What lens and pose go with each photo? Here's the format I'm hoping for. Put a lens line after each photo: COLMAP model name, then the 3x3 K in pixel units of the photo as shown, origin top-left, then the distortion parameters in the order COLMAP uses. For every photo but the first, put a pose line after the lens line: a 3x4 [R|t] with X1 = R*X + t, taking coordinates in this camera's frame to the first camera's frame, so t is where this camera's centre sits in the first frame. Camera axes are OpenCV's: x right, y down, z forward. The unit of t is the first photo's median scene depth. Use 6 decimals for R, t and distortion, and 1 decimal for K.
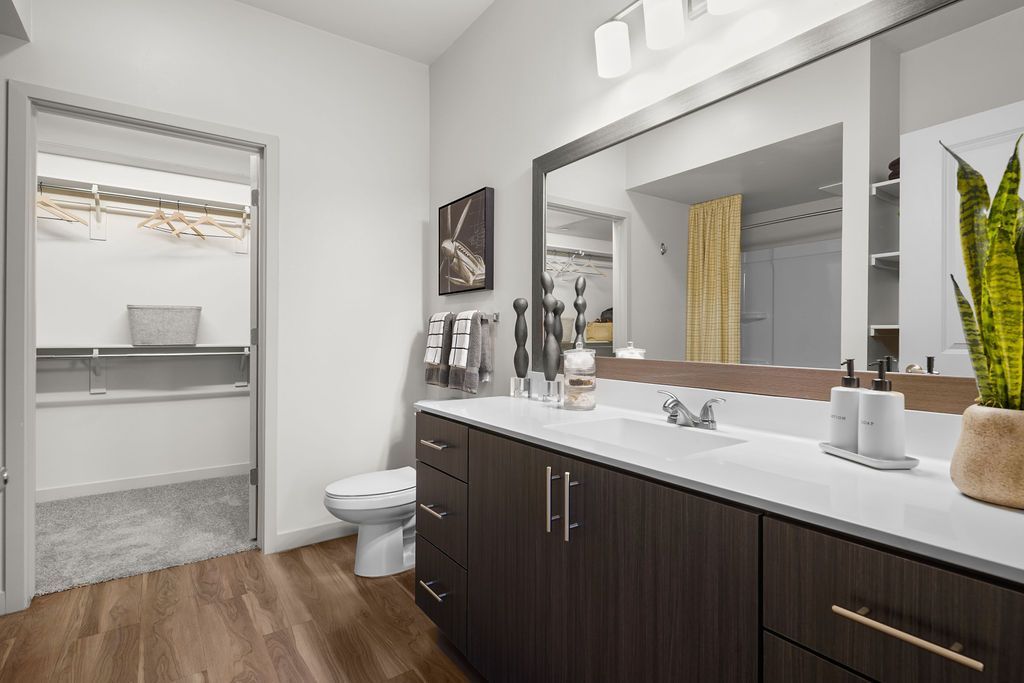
lens RADIAL K [[524.2, 0, 514.3], [0, 524.2, 340.6], [0, 0, 1]] dist [-0.003184, -0.000070]
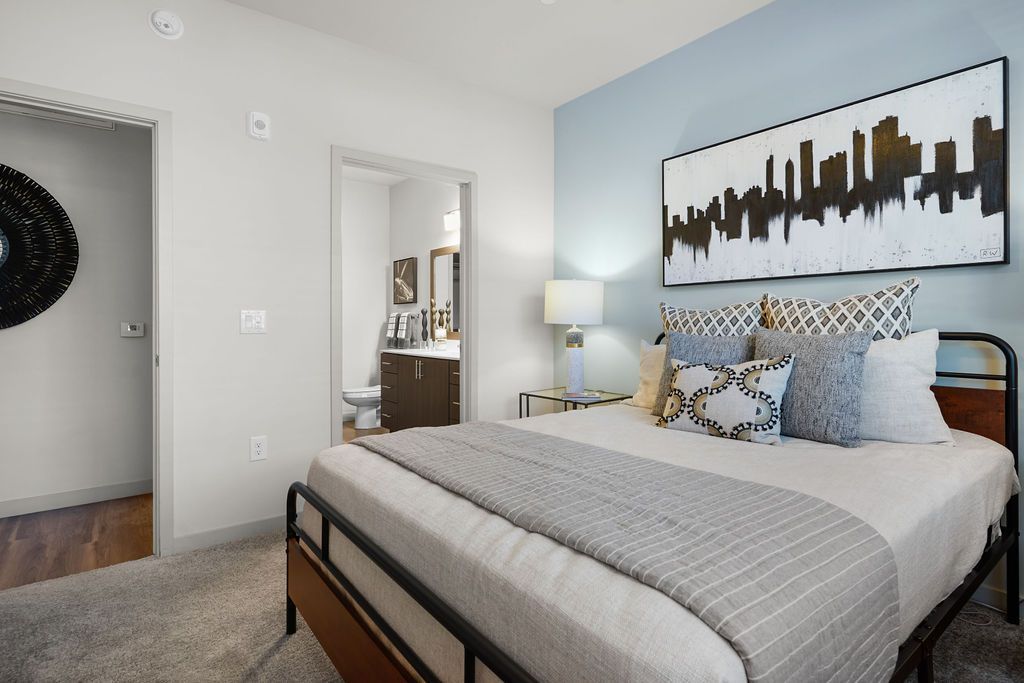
lens RADIAL K [[524.2, 0, 509.7], [0, 524.2, 335.2], [0, 0, 1]] dist [-0.003184, -0.000070]
pose [[0.999296, 0.000043, 0.037513, 0.262961], [-0.000413, 0.999951, 0.009858, 0.015462], [-0.037511, -0.009867, 0.999248, -1.203862]]
